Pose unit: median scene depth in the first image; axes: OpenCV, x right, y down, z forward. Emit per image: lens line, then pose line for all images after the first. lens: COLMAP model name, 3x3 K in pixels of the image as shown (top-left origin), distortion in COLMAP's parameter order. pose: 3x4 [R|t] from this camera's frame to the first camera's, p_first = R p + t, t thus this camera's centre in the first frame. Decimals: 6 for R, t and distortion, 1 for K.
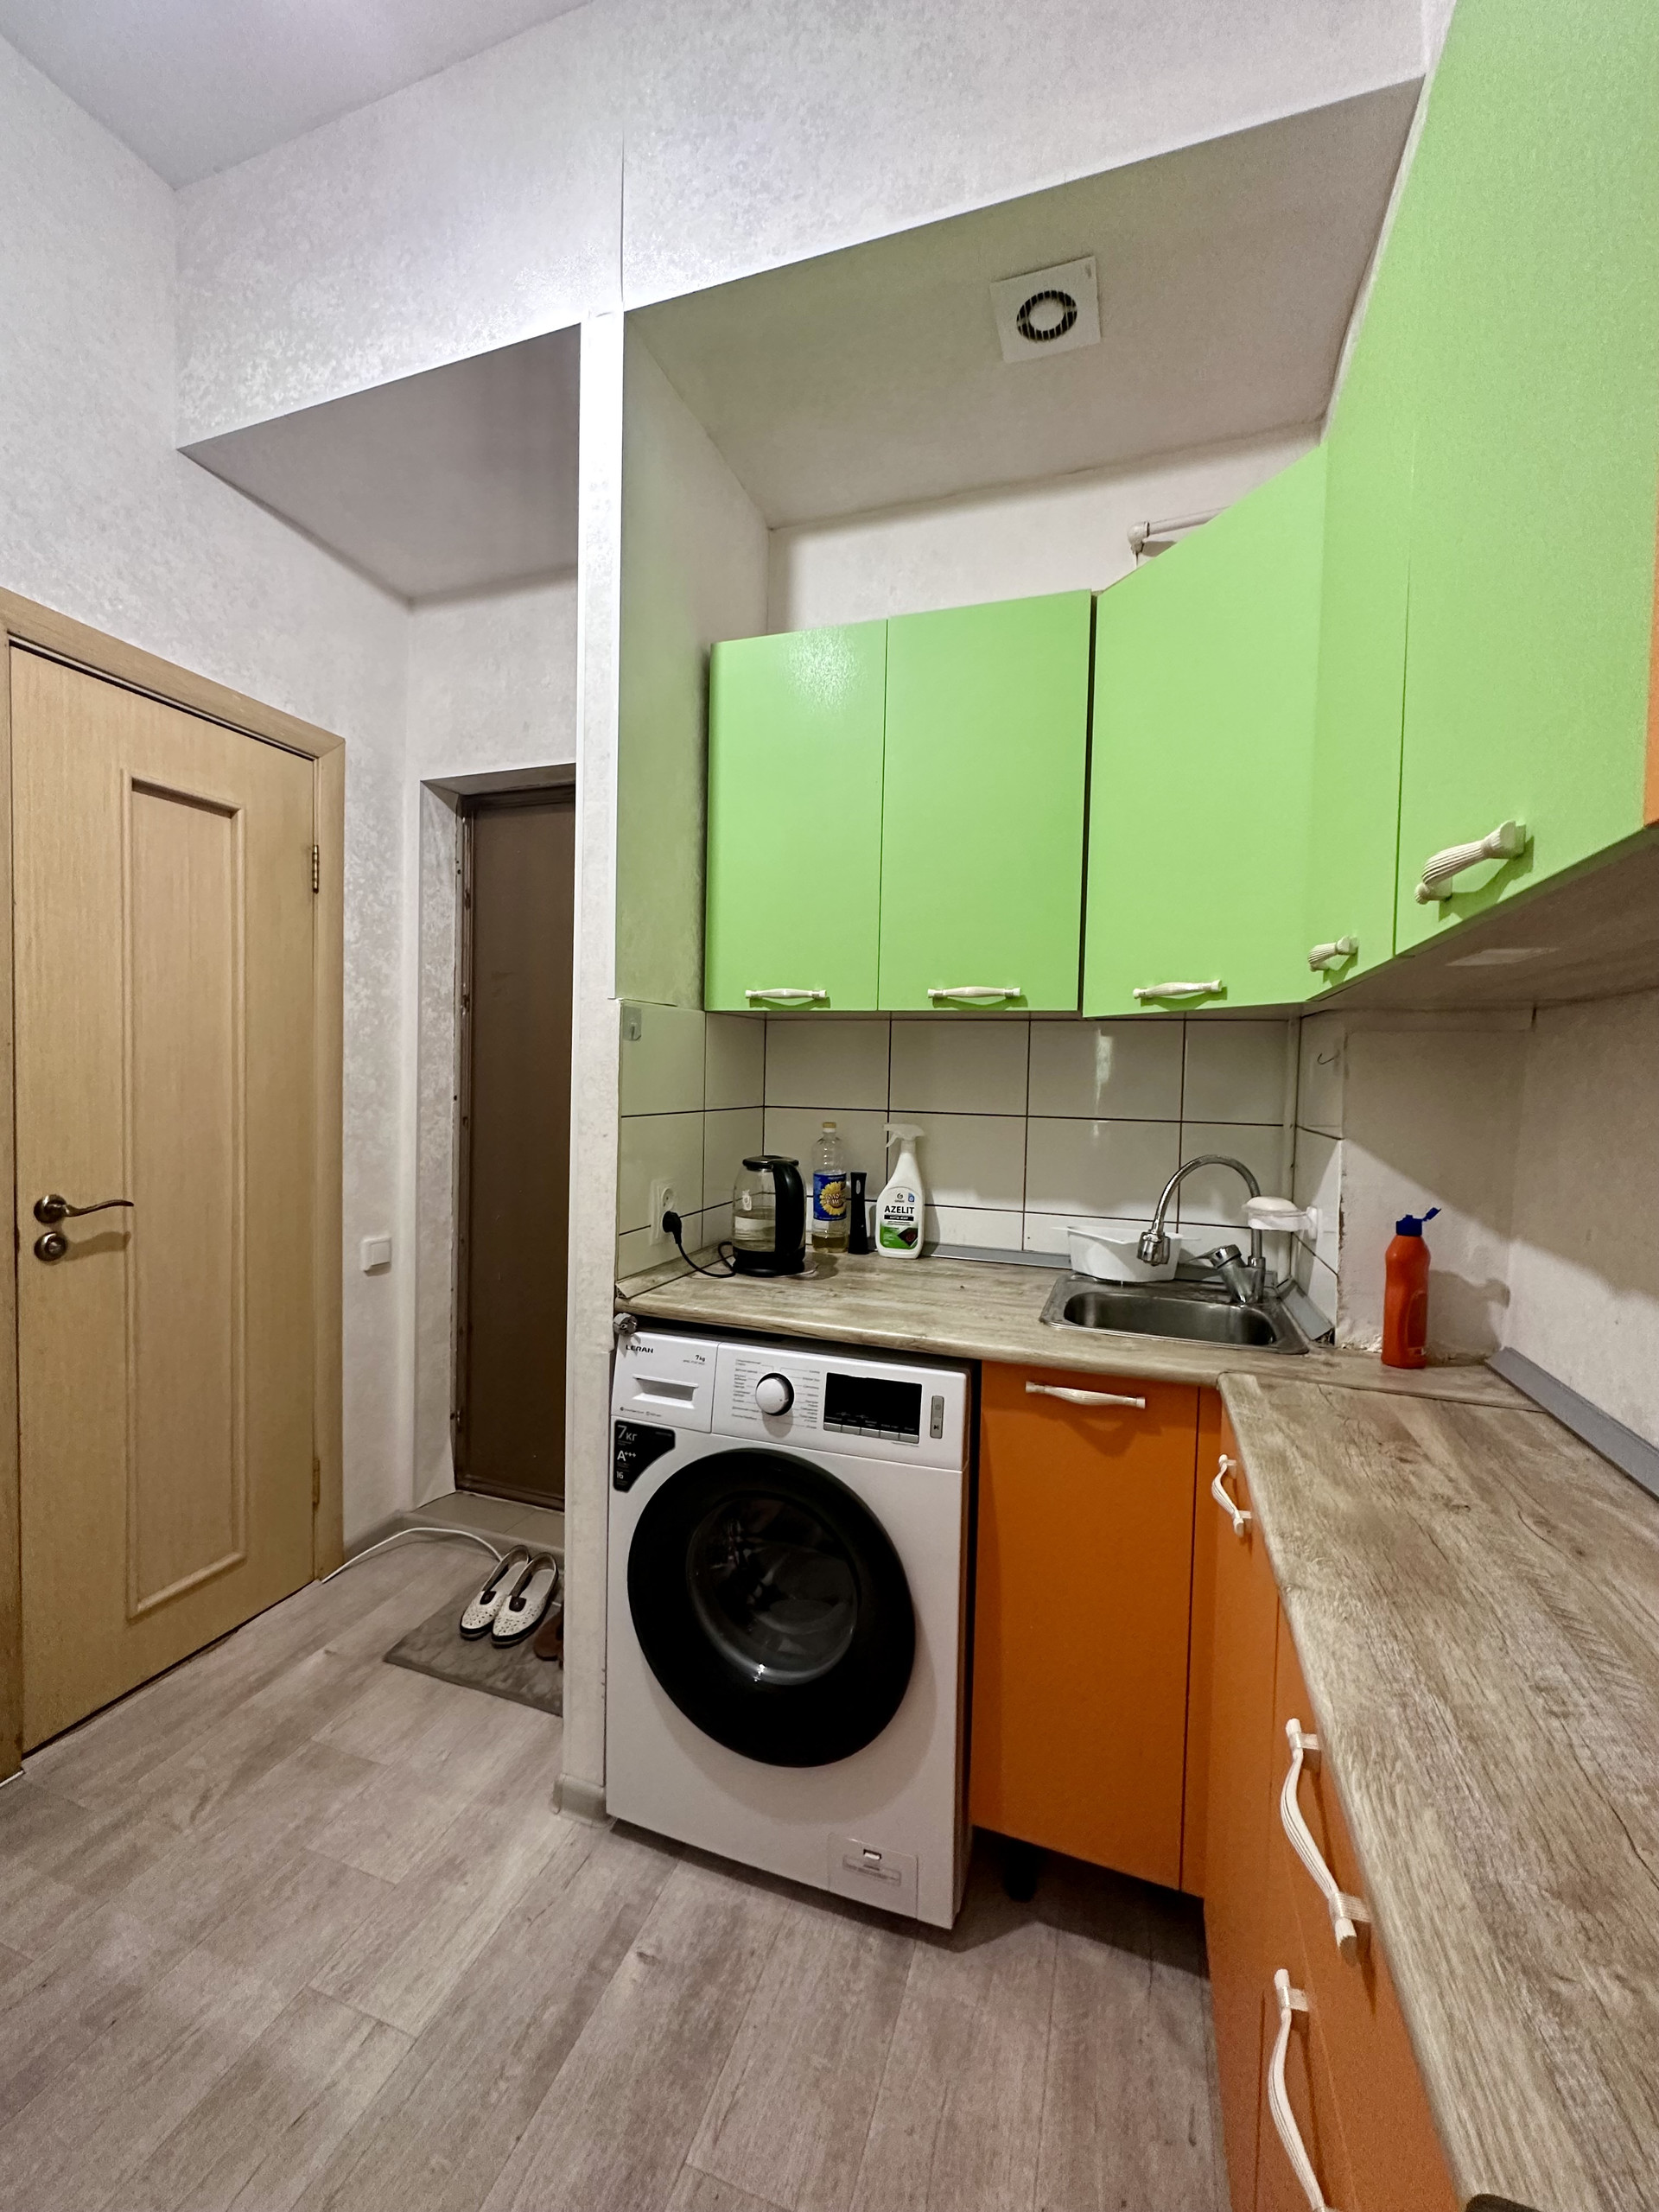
lens RADIAL K [[884.0, 0, 829.6], [0, 884.0, 1102.8], [0, 0, 1]] dist [-0.001198, 0.000311]
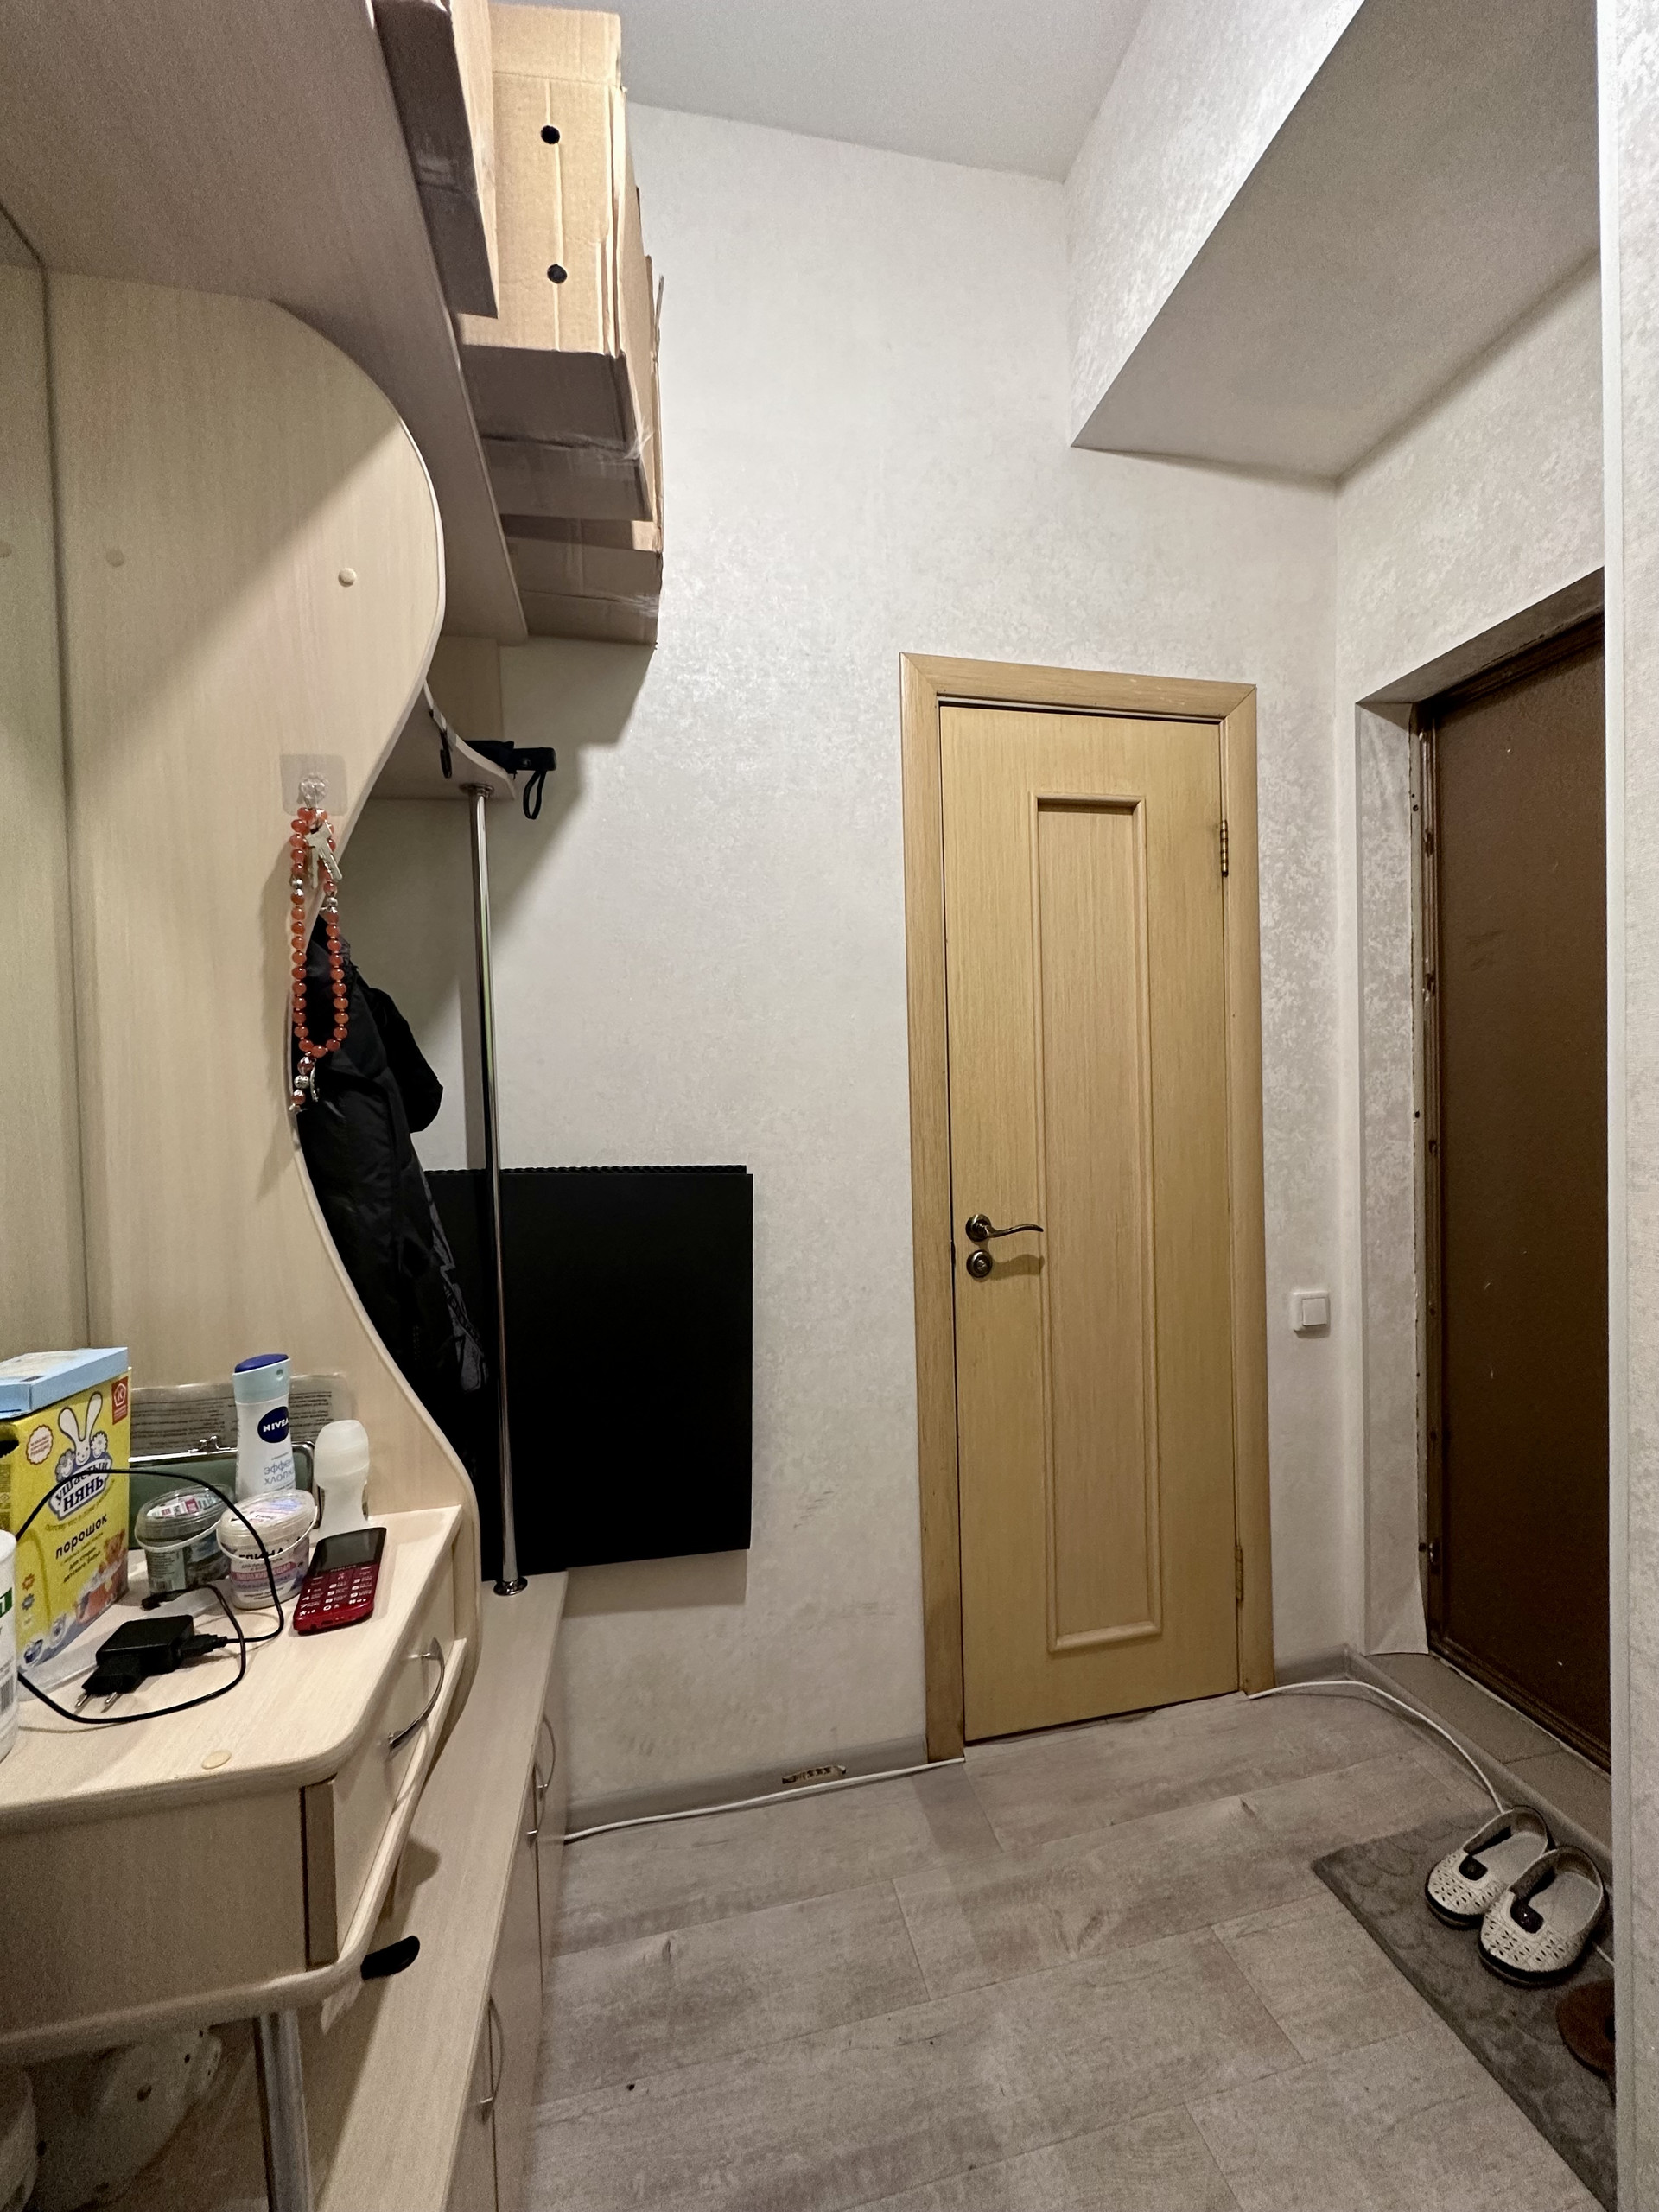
lens RADIAL K [[884.0, 0, 829.1], [0, 884.0, 1105.6], [0, 0, 1]] dist [-0.001198, 0.000311]
pose [[0.522412, -0.019838, -0.852462, -0.059197], [0.010301, 0.999803, -0.016954, -0.006643], [0.852631, 0.000075, 0.522514, 0.227331]]
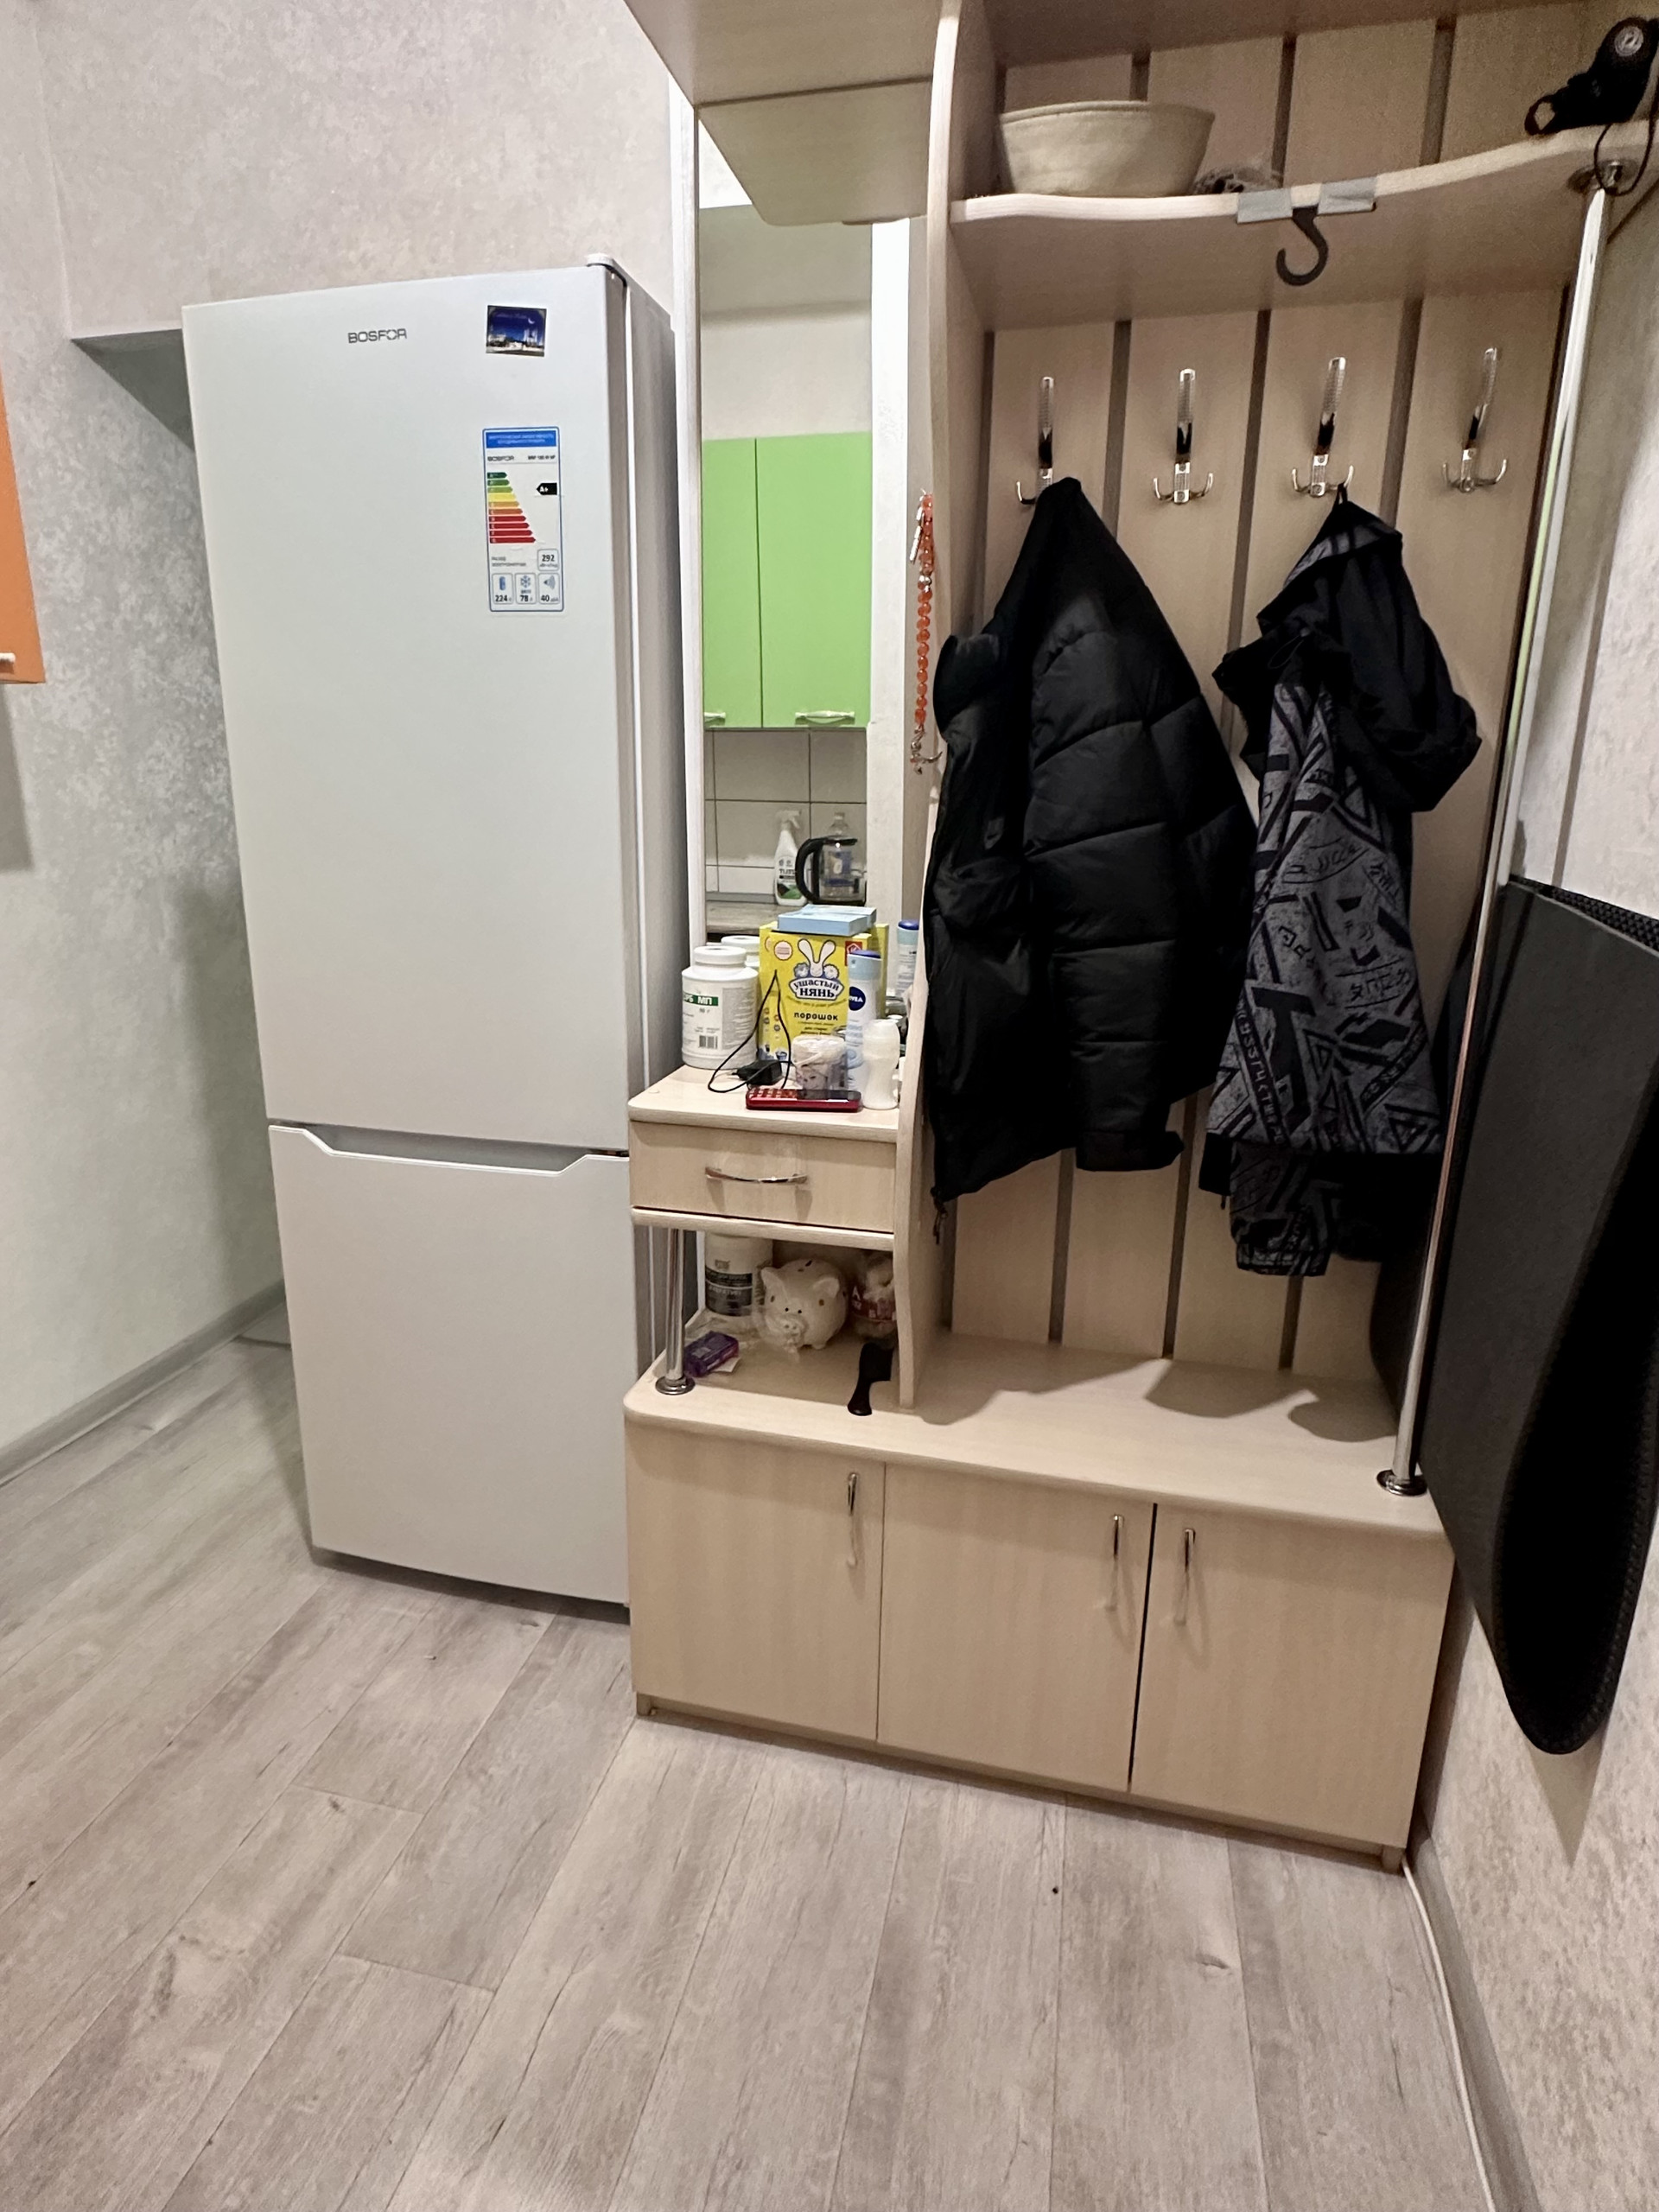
lens RADIAL K [[1223.8, 0, 824.8], [0, 1223.8, 1105.7], [0, 0, 1]] dist [-0.002888, -0.000629]
pose [[-0.993619, 0.001473, -0.112776, -0.386806], [-0.031601, 0.956229, 0.290907, -0.029550], [0.108269, 0.292615, -0.950081, 0.904024]]
